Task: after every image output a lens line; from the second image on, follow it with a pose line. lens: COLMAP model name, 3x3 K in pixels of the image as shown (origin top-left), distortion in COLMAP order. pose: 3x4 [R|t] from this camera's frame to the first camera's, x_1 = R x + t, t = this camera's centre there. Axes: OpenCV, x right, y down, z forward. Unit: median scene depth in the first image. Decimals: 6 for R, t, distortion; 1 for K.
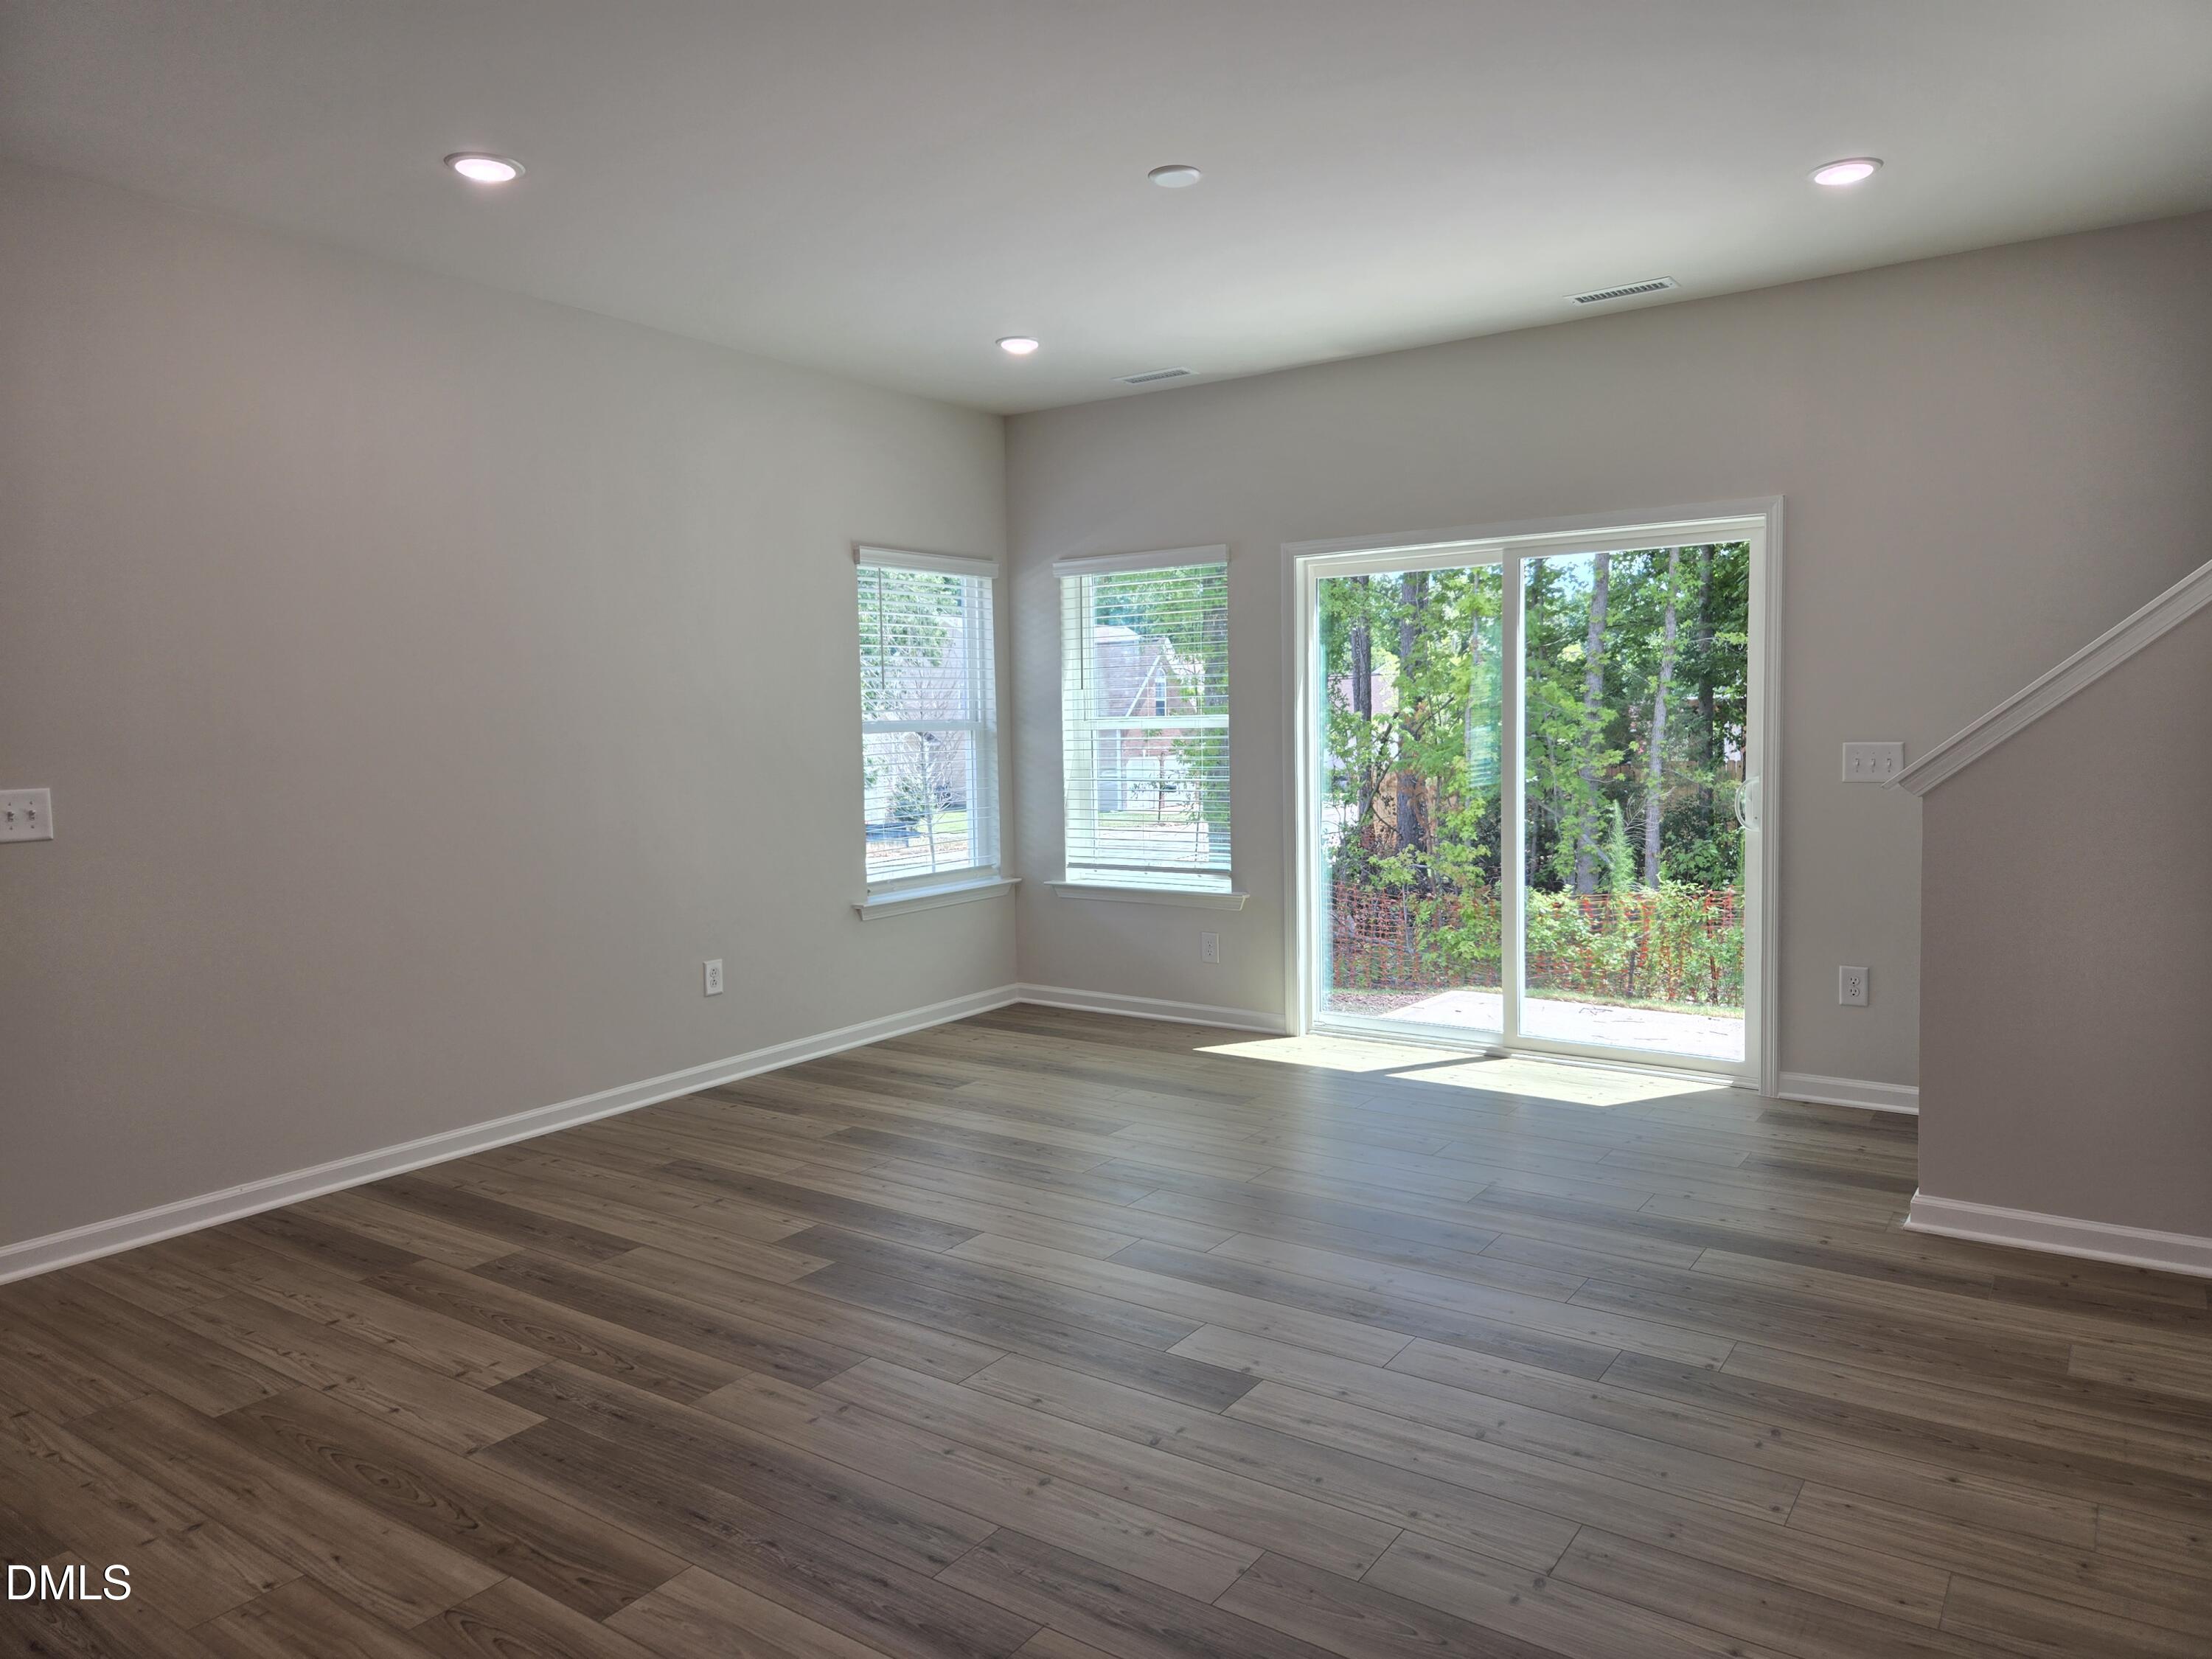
lens RADIAL K [[1502.5, 0, 1113.0], [0, 1502.5, 831.5], [0, 0, 1]] dist [0.050665, -0.021134]
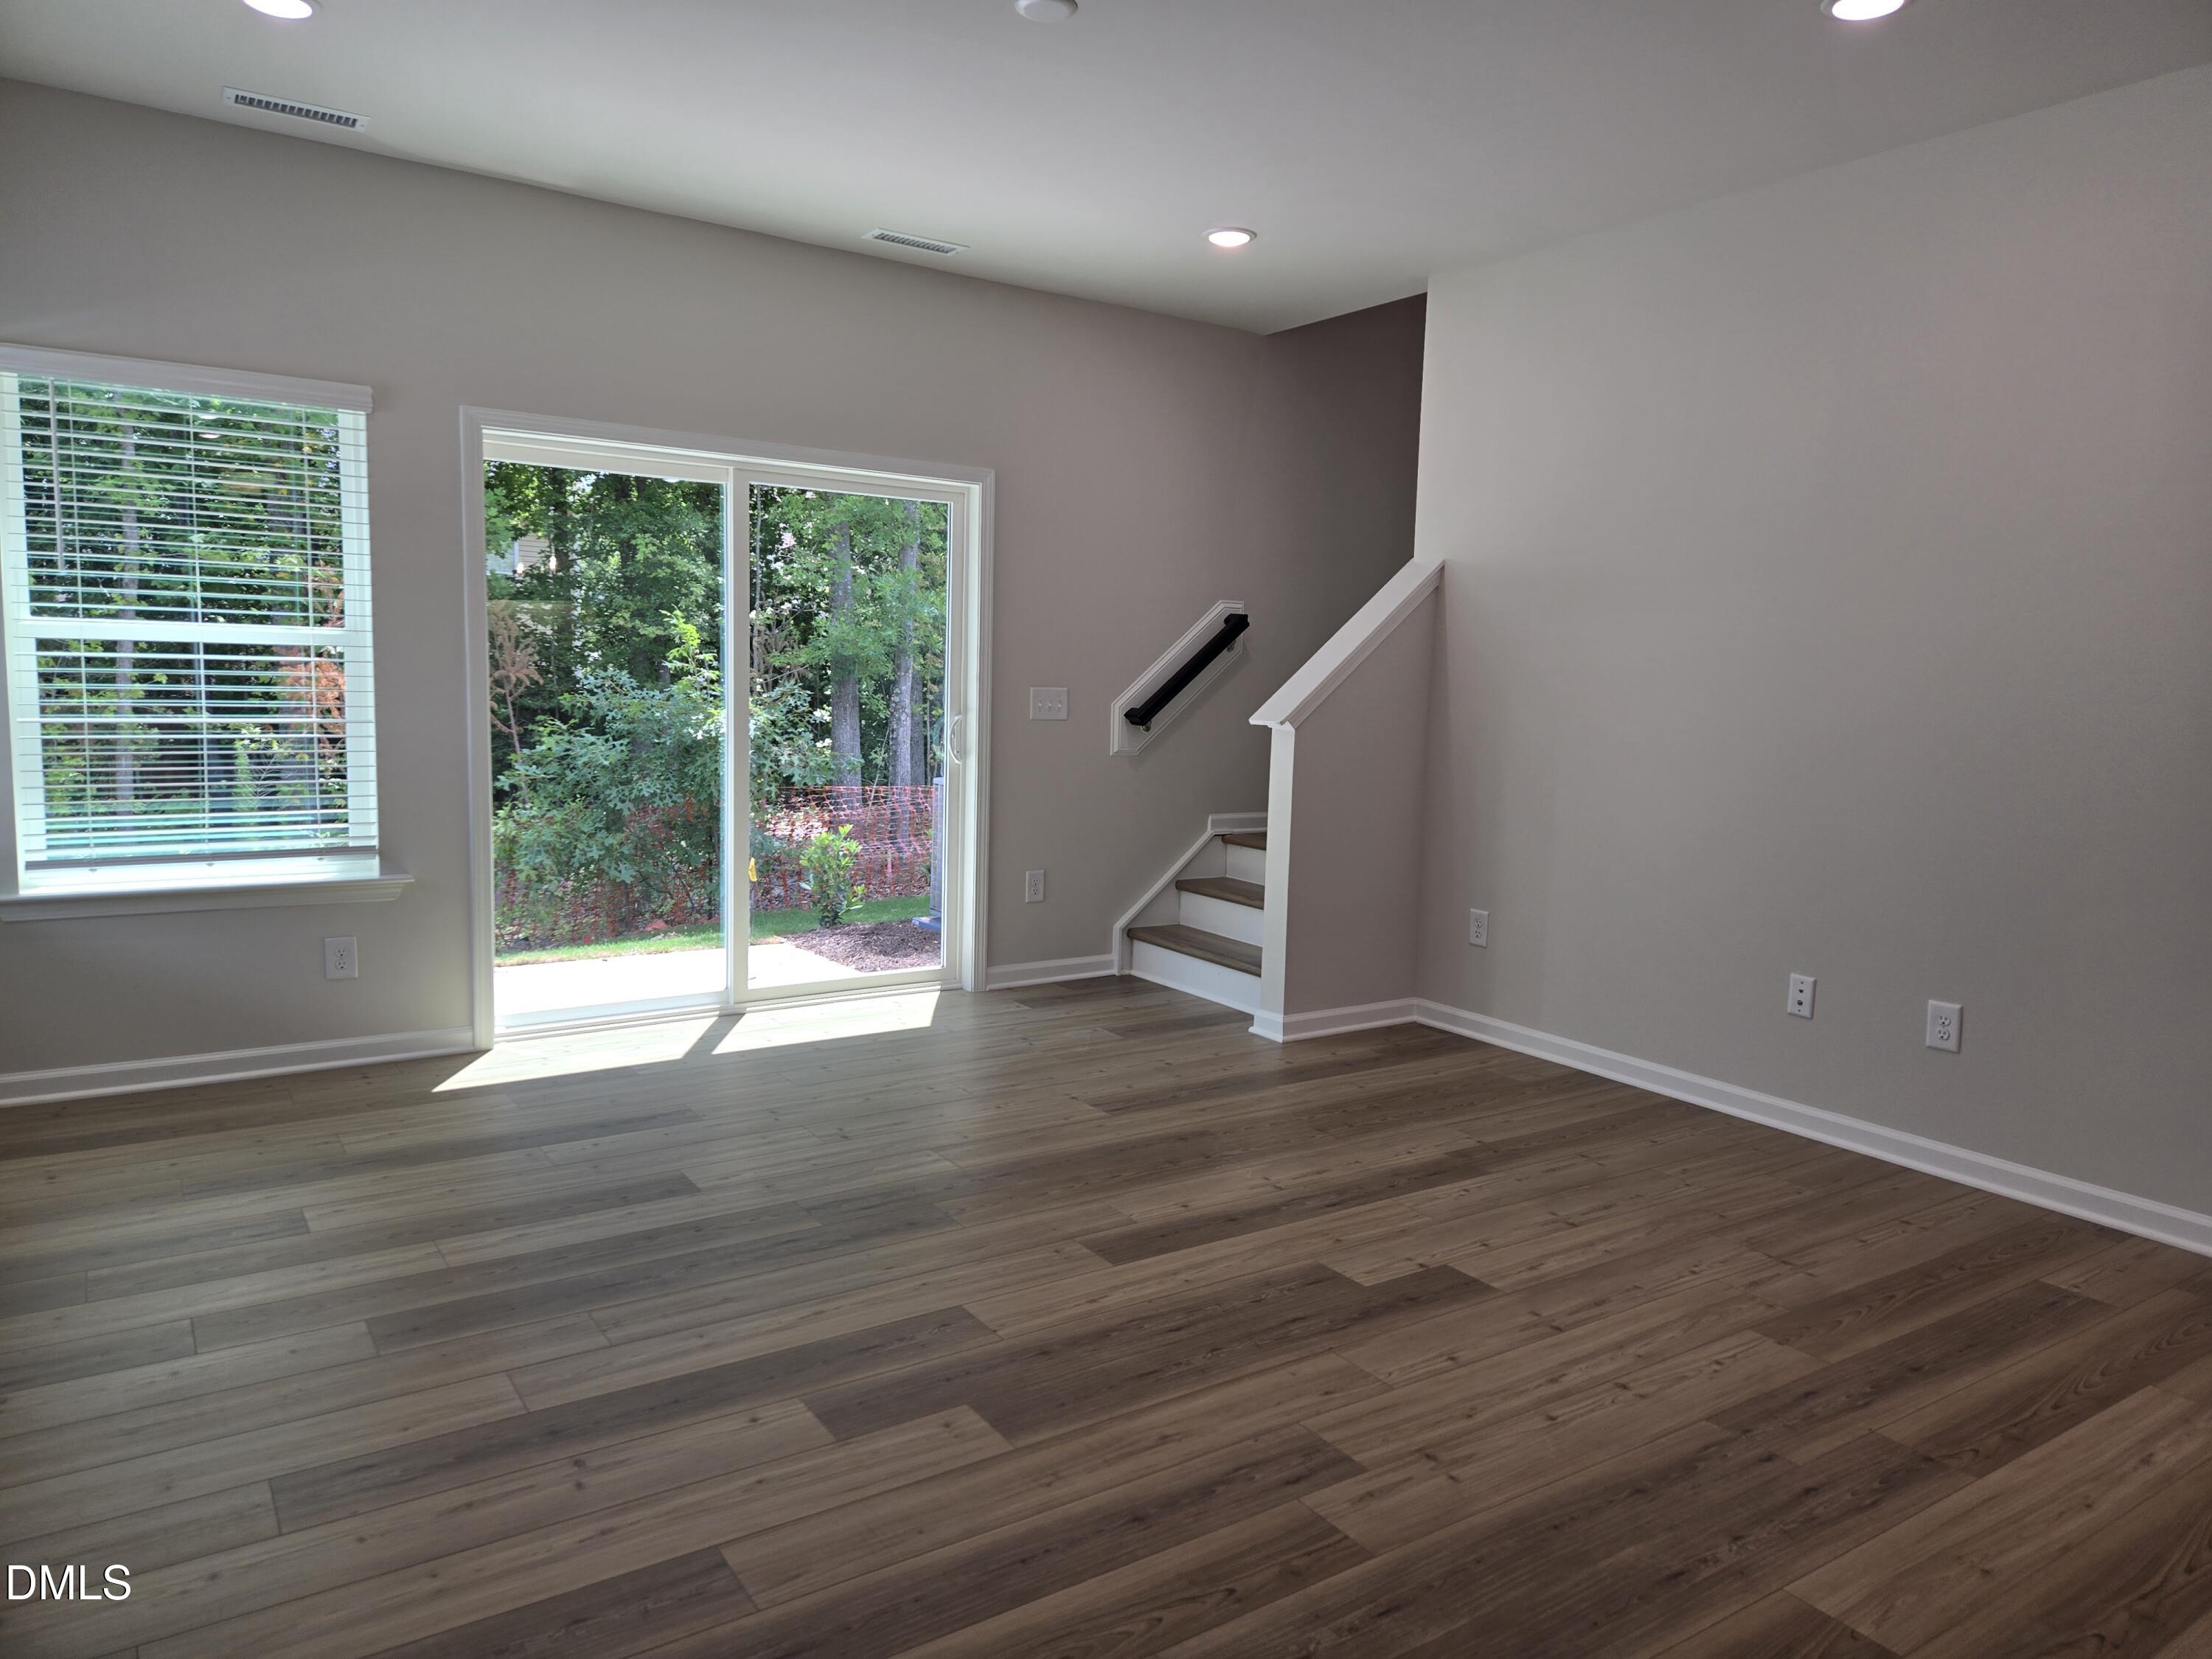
lens RADIAL K [[1502.5, 0, 1117.2], [0, 1502.5, 824.5], [0, 0, 1]] dist [0.050665, -0.021134]
pose [[0.350733, -0.074860, 0.933479, -0.932289], [0.042044, 0.997053, 0.064161, -0.031851], [-0.935531, 0.016744, 0.352847, 0.794856]]
